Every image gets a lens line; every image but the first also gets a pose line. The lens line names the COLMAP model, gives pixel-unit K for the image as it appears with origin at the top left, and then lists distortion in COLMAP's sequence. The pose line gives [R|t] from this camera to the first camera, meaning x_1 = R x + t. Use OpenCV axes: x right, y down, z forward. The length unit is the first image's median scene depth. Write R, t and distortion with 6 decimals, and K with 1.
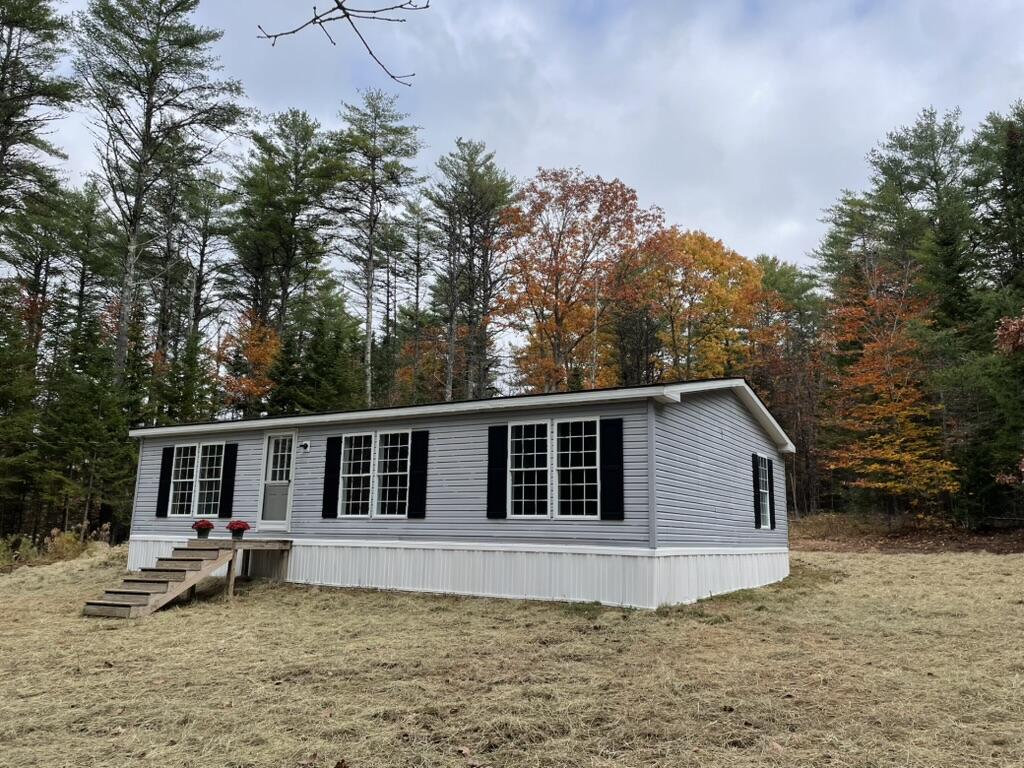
lens RADIAL K [[807.9, 0, 524.8], [0, 807.9, 382.3], [0, 0, 1]] dist [0.099702, -0.130955]
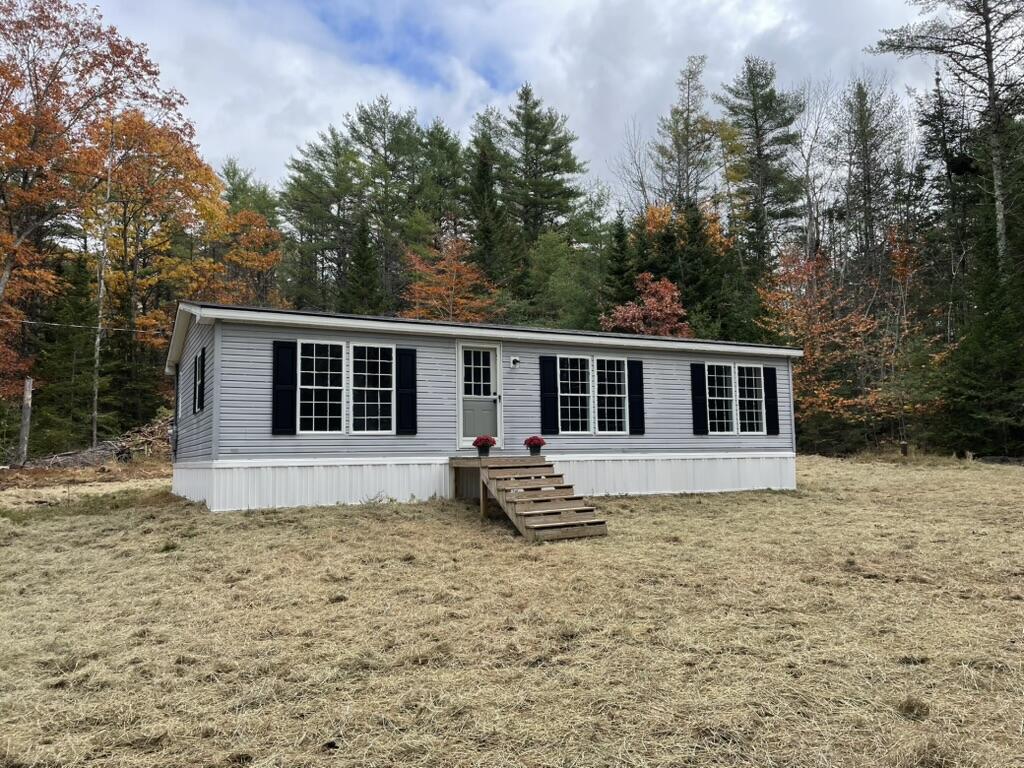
lens RADIAL K [[807.9, 0, 503.9], [0, 807.9, 393.3], [0, 0, 1]] dist [0.099702, -0.130955]
pose [[0.487763, 0.033383, 0.872337, -1.089536], [-0.142062, 0.988984, 0.041586, 0.066157], [-0.861339, -0.144210, 0.487133, 0.472282]]
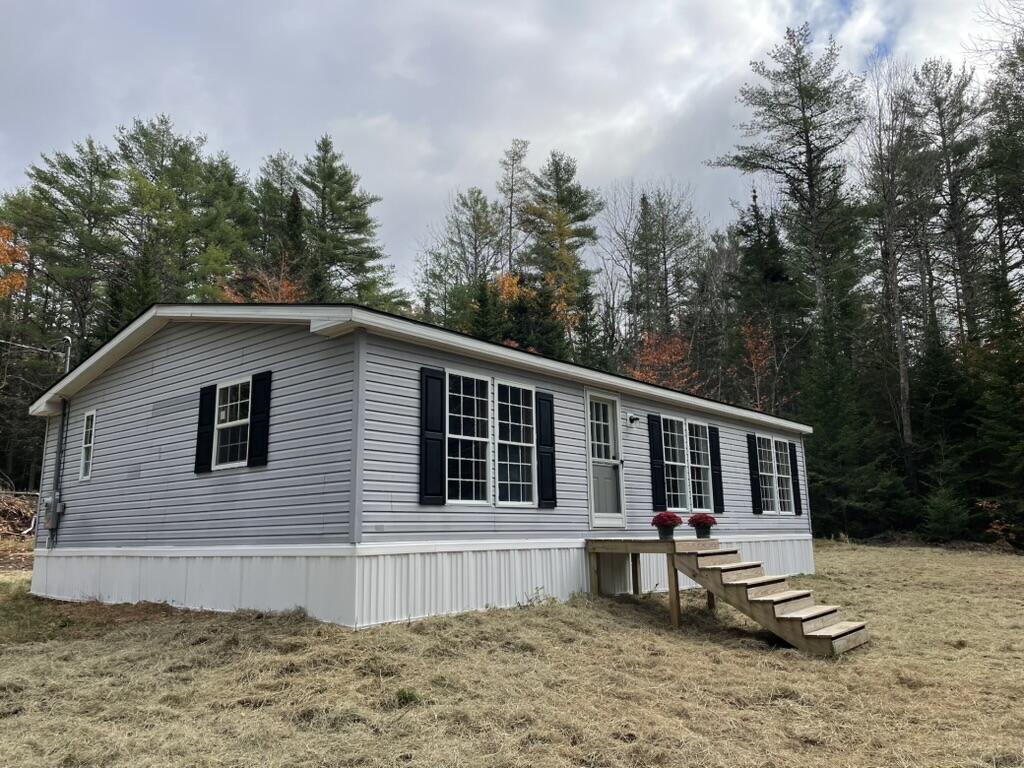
lens RADIAL K [[807.9, 0, 514.8], [0, 807.9, 376.0], [0, 0, 1]] dist [0.099702, -0.130955]
pose [[0.115171, 0.158468, 0.980624, -1.016716], [-0.181124, 0.973994, -0.136124, 0.178634], [-0.976693, -0.161937, 0.140879, 1.077575]]
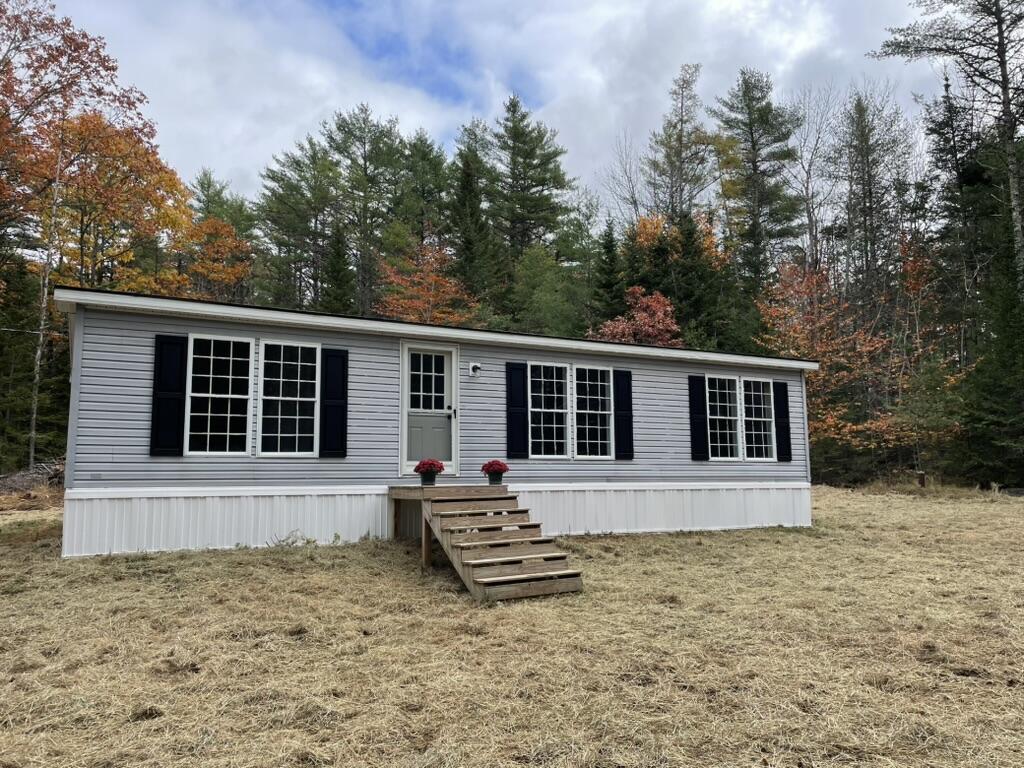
lens RADIAL K [[807.9, 0, 511.7], [0, 807.9, 395.0], [0, 0, 1]] dist [0.099702, -0.130955]
pose [[0.469944, 0.064107, 0.880365, -0.865168], [-0.151639, 0.988395, 0.008972, 0.083967], [-0.869574, -0.137714, 0.474211, 0.545983]]
